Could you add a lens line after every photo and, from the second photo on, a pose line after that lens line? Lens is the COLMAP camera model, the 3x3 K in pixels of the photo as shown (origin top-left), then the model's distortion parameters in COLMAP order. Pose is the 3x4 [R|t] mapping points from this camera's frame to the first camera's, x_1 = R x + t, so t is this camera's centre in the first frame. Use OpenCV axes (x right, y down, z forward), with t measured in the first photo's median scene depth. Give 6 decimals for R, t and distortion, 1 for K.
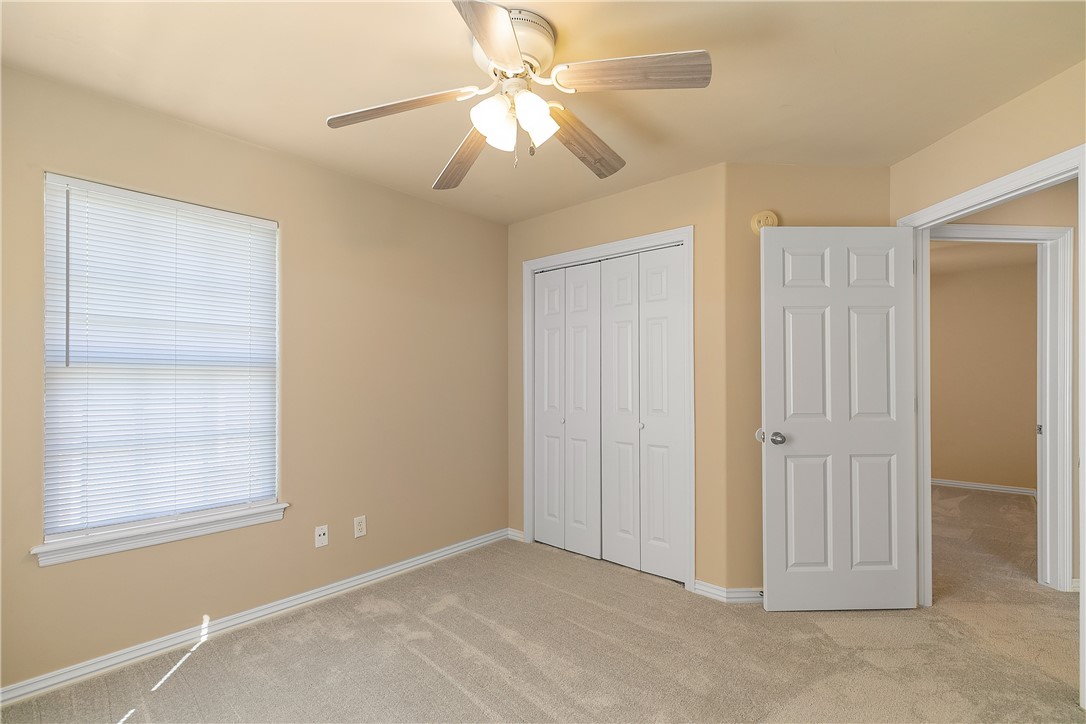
lens RADIAL K [[492.6, 0, 537.5], [0, 492.6, 367.0], [0, 0, 1]] dist [0.005668, -0.000679]
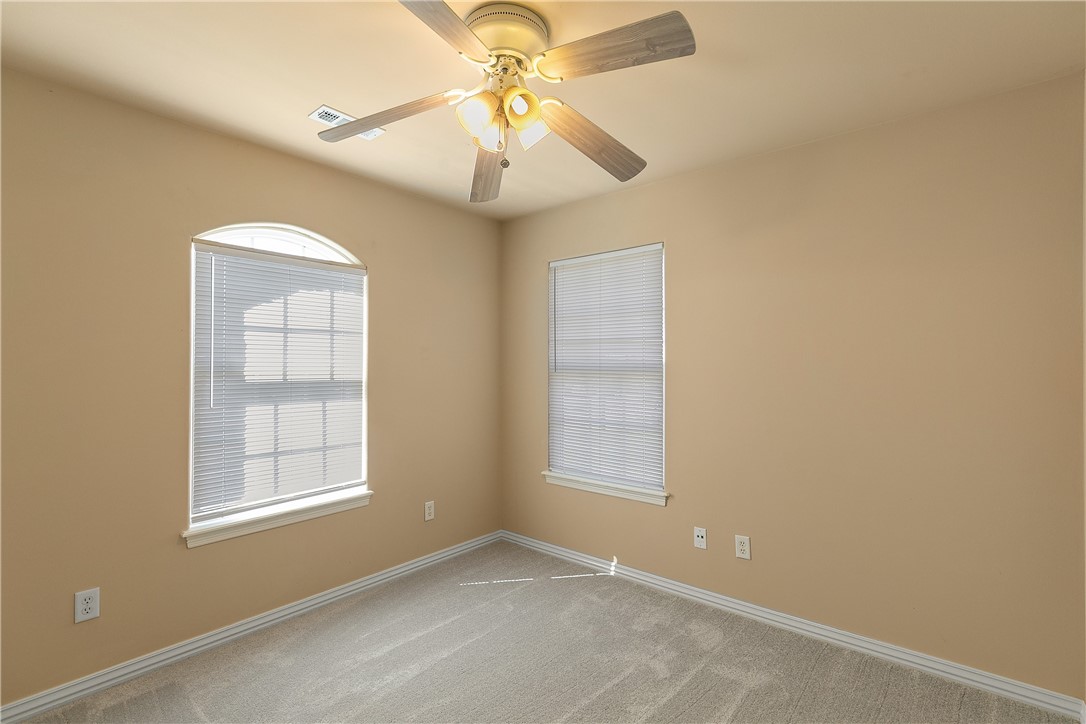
lens RADIAL K [[492.6, 0, 538.0], [0, 492.6, 361.0], [0, 0, 1]] dist [0.005668, -0.000679]
pose [[0.039397, -0.013015, -0.999139, 0.621909], [0.023456, 0.999652, -0.012097, -0.016834], [0.998948, -0.022959, 0.039688, 0.702136]]
